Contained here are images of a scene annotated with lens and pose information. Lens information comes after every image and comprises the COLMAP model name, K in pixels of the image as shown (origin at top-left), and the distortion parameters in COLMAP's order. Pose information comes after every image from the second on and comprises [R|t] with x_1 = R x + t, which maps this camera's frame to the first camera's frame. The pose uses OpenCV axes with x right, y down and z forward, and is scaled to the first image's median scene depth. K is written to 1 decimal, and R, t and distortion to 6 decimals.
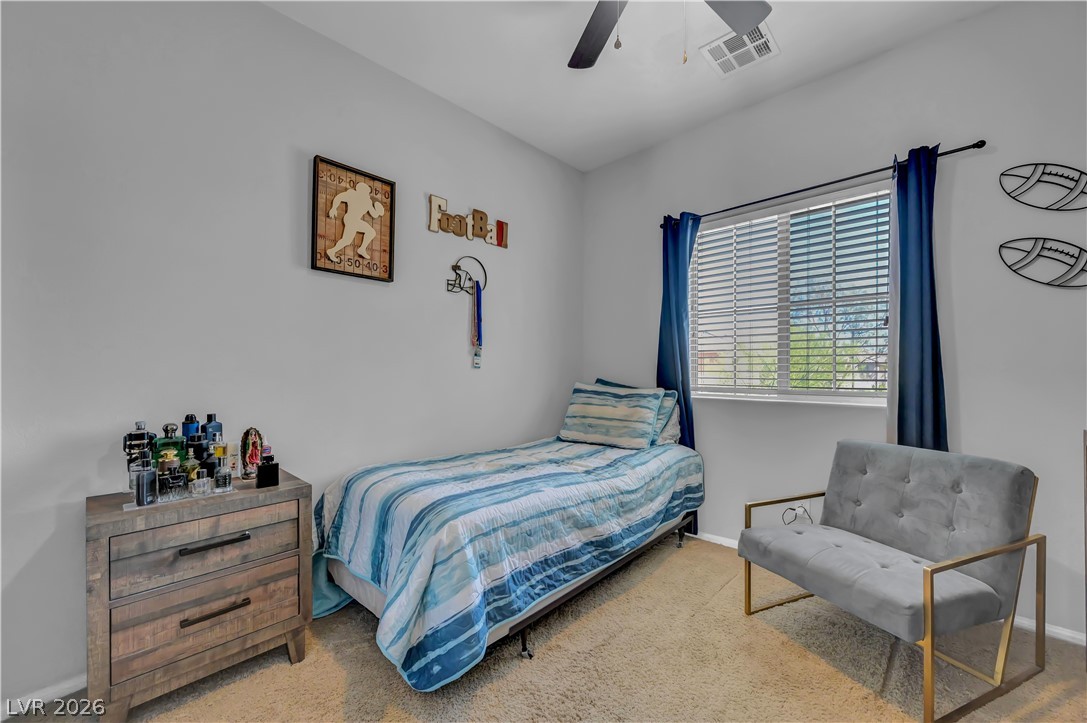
lens RADIAL K [[430.1, 0, 549.9], [0, 430.1, 364.7], [0, 0, 1]] dist [-0.000237, -0.000049]
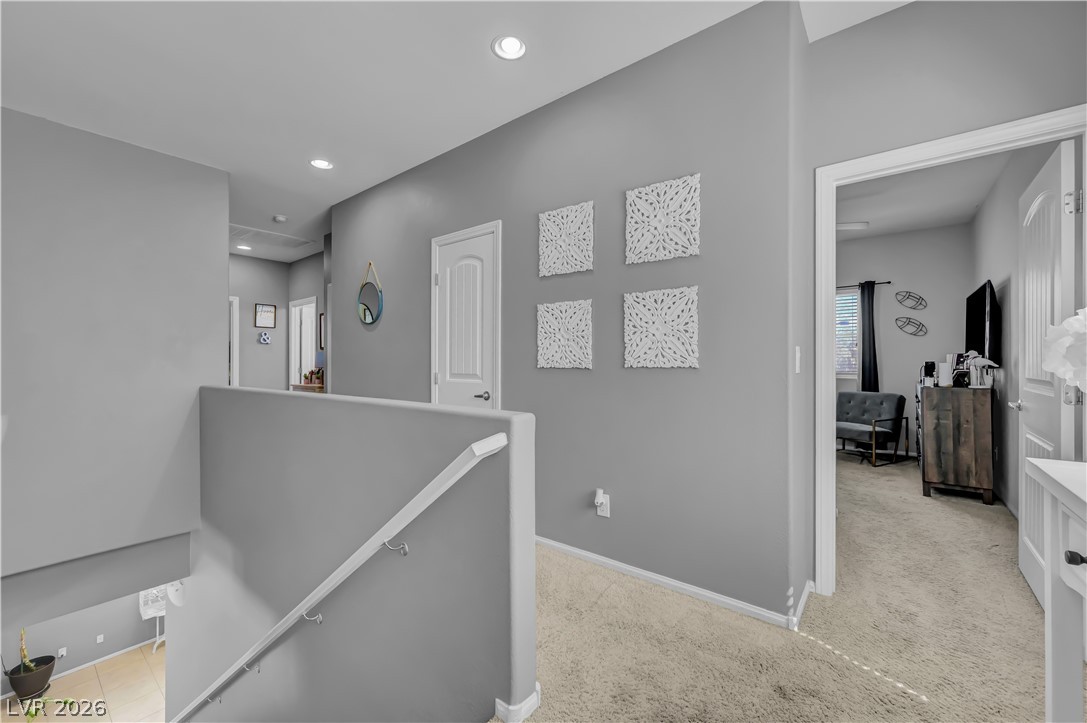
lens RADIAL K [[439.4, 0, 543.5], [0, 439.4, 361.5], [0, 0, 1]] dist [-0.001821, -0.000200]
pose [[0.995226, -0.004198, 0.097508, -1.482527], [0.003985, 0.999989, 0.002378, -0.018704], [-0.097517, -0.001979, 0.995232, -1.585149]]
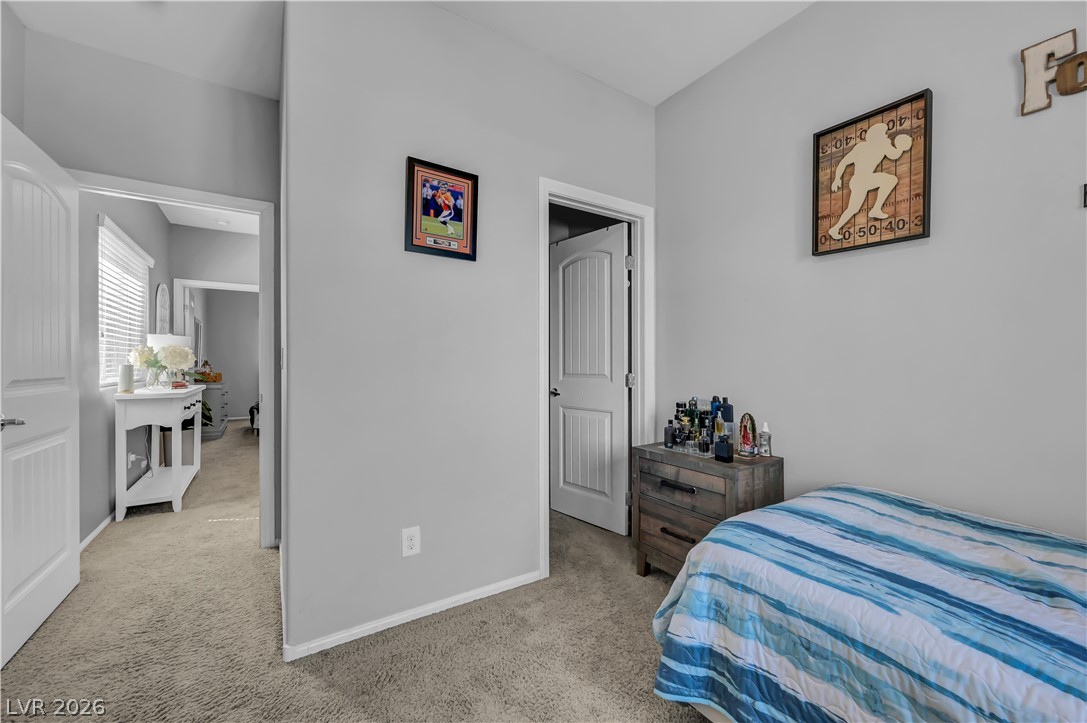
lens RADIAL K [[424.0, 0, 548.3], [0, 424.0, 360.1], [0, 0, 1]] dist [-0.001238, 0.000063]
pose [[-0.224557, -0.005715, -0.974444, 0.491445], [0.003617, 0.999971, -0.006698, 0.007684], [0.974454, -0.005028, -0.224529, 0.657309]]
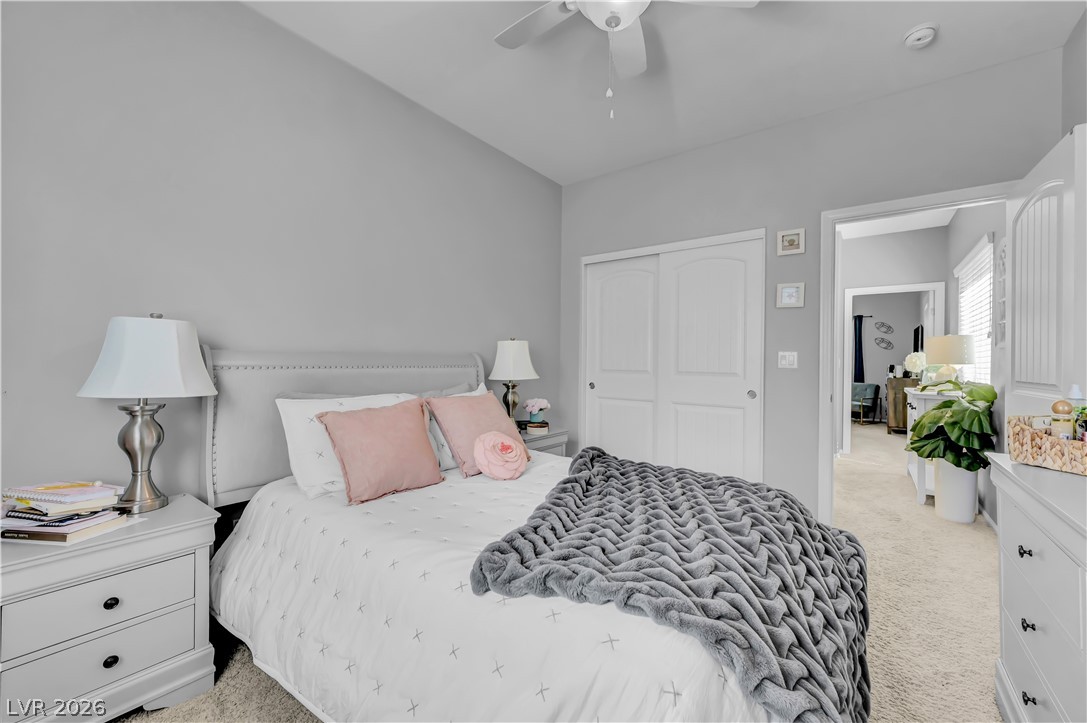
lens RADIAL K [[436.7, 0, 562.3], [0, 436.7, 360.6], [0, 0, 1]] dist [0.002460, 0.000067]
pose [[0.988408, 0.010516, 0.151455, -2.903819], [-0.010628, 0.999944, -0.000070, -0.010176], [-0.151447, -0.001540, 0.988464, -3.052714]]
